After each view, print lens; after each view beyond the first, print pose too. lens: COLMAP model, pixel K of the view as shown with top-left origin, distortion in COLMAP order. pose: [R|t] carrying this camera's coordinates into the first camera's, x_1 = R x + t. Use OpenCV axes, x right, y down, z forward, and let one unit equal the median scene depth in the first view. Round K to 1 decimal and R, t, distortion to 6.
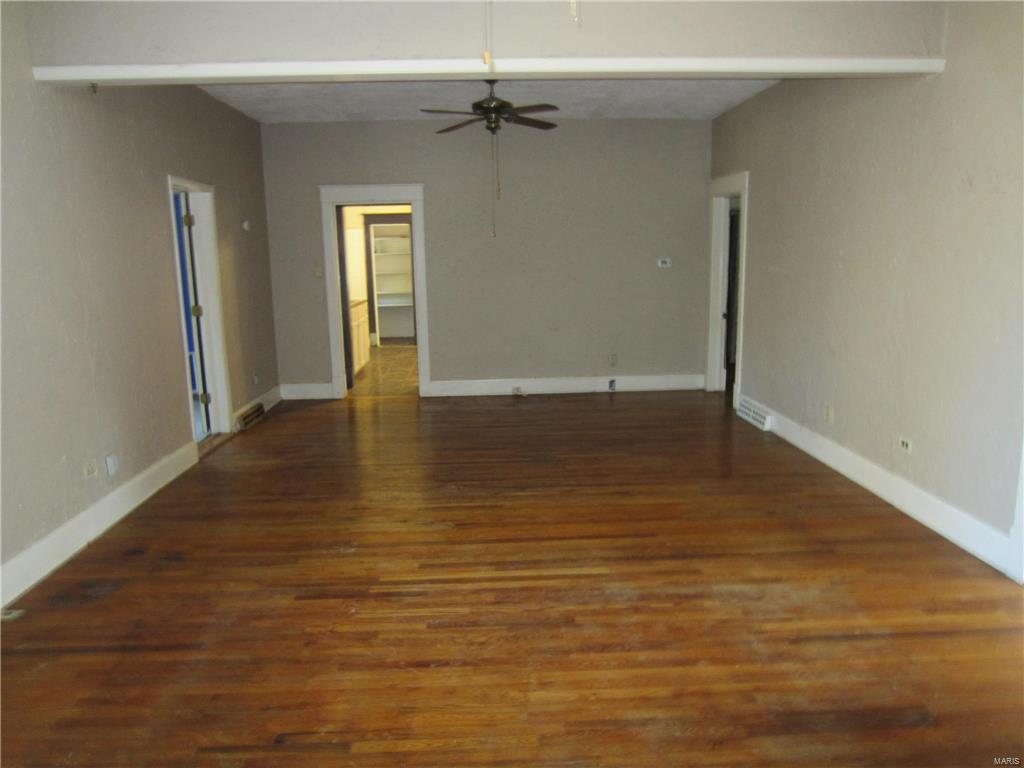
lens RADIAL K [[730.0, 0, 511.0], [0, 730.0, 387.4], [0, 0, 1]] dist [-0.026120, 0.009059]
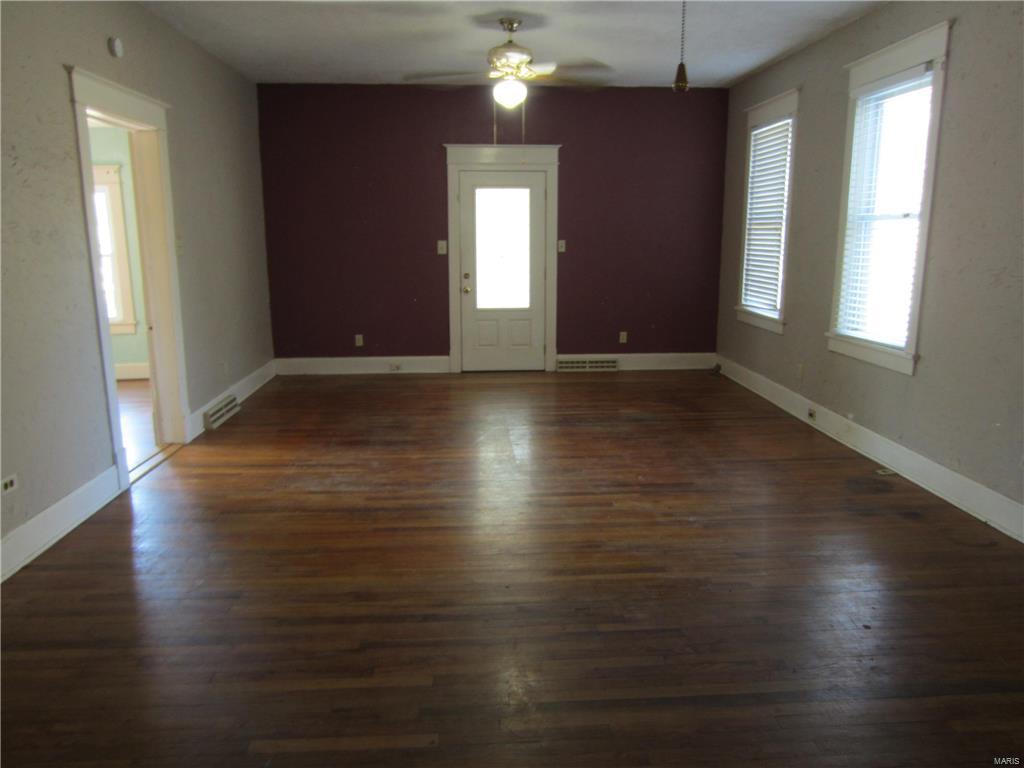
lens RADIAL K [[730.0, 0, 513.3], [0, 730.0, 380.4], [0, 0, 1]] dist [-0.026120, 0.009059]
pose [[-0.999679, 0.021629, -0.013193, 0.034811], [0.015089, 0.926605, 0.375734, -0.345792], [0.020351, 0.375414, -0.926634, 1.961916]]
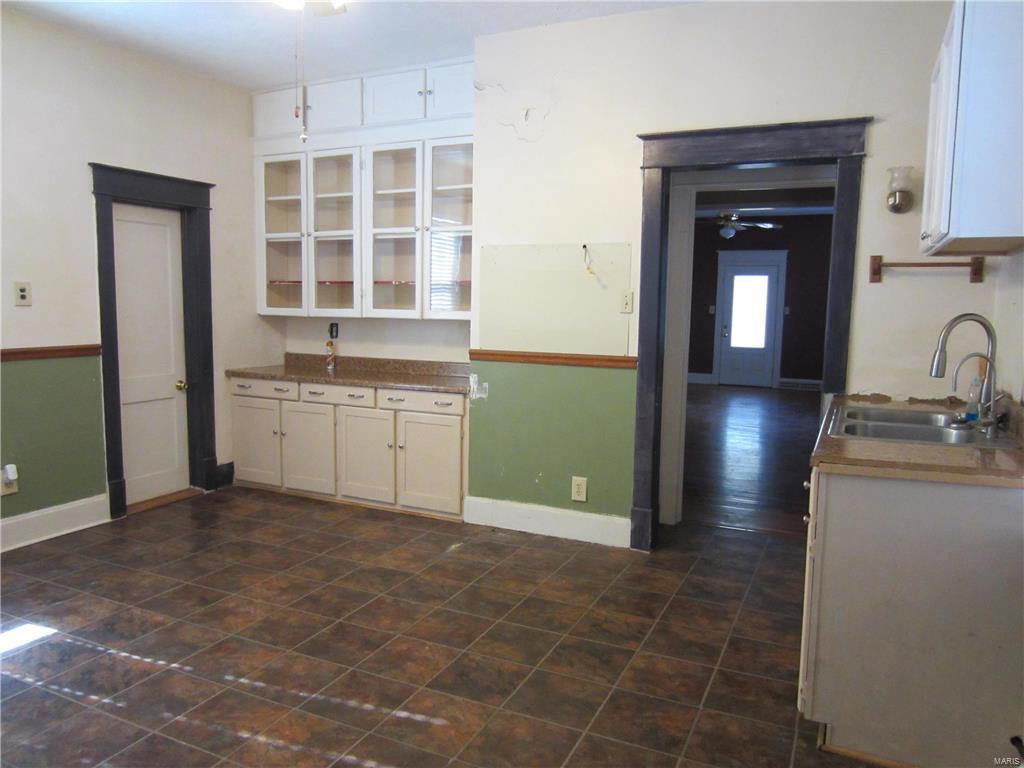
lens RADIAL K [[730.0, 0, 509.2], [0, 730.0, 384.4], [0, 0, 1]] dist [-0.026120, 0.009059]
pose [[-0.878666, -0.049066, 0.474910, -0.606378], [0.087242, 0.961457, 0.260747, -0.570322], [-0.469399, 0.270542, -0.840519, 3.367862]]
